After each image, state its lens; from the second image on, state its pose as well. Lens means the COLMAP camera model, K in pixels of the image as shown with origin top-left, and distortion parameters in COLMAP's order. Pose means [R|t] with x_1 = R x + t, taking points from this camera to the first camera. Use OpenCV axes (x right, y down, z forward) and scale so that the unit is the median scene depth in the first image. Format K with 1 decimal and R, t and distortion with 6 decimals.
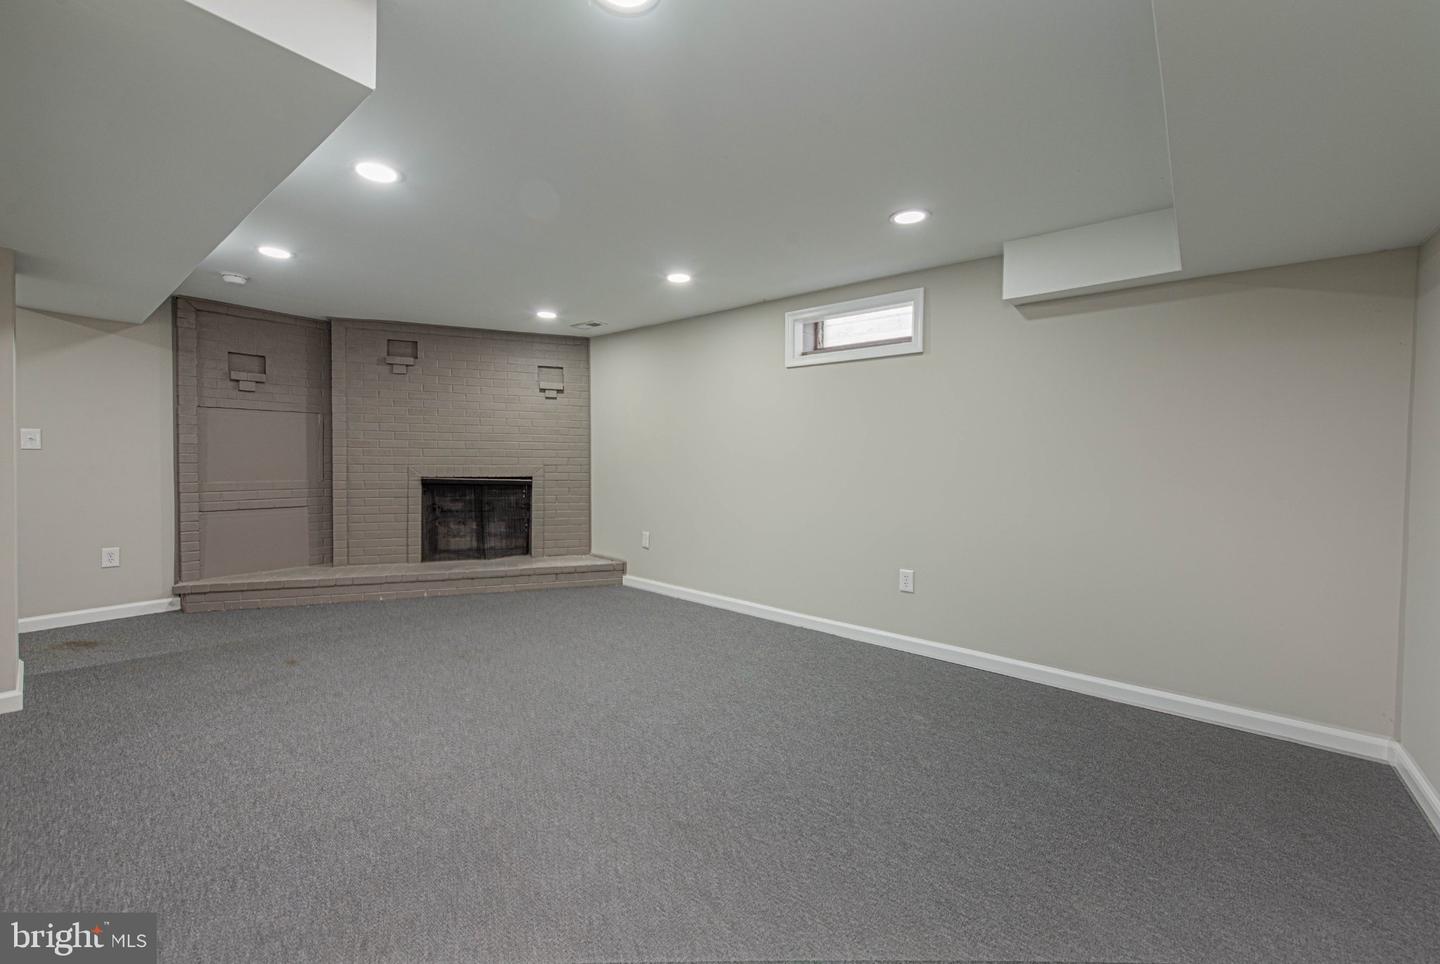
lens RADIAL K [[568.6, 0, 716.7], [0, 568.6, 474.0], [0, 0, 1]] dist [0.003373, 0.000023]
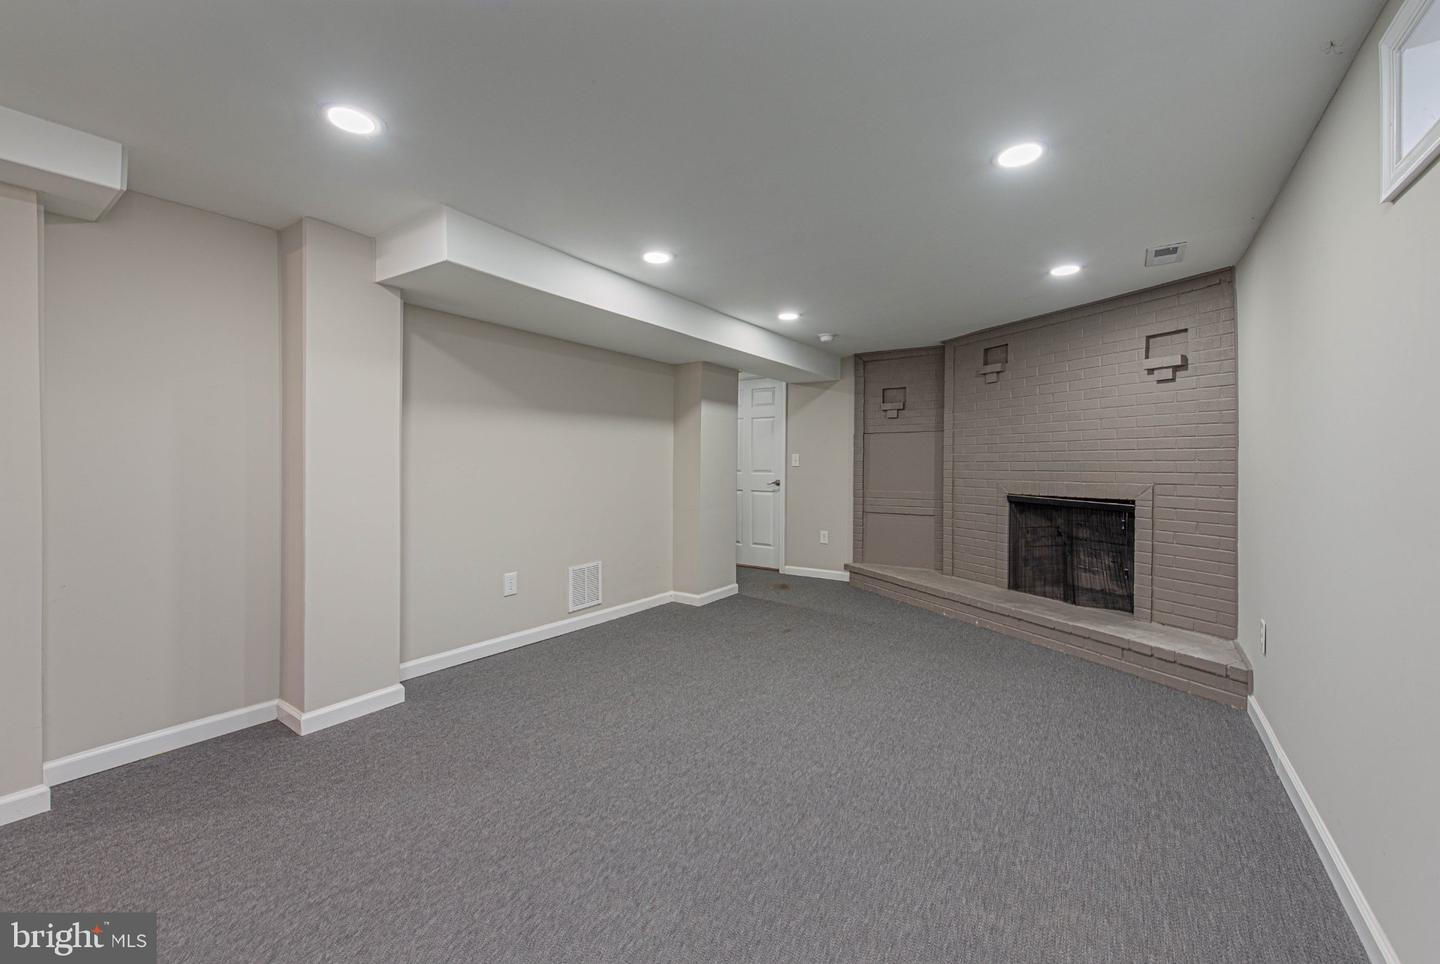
lens RADIAL K [[568.6, 0, 716.7], [0, 568.6, 474.0], [0, 0, 1]] dist [0.003373, 0.000023]
pose [[0.081540, 0.005977, -0.996652, 0.339355], [-0.031101, 0.999510, 0.003450, -0.014775], [0.996185, 0.030715, 0.081686, 0.474574]]
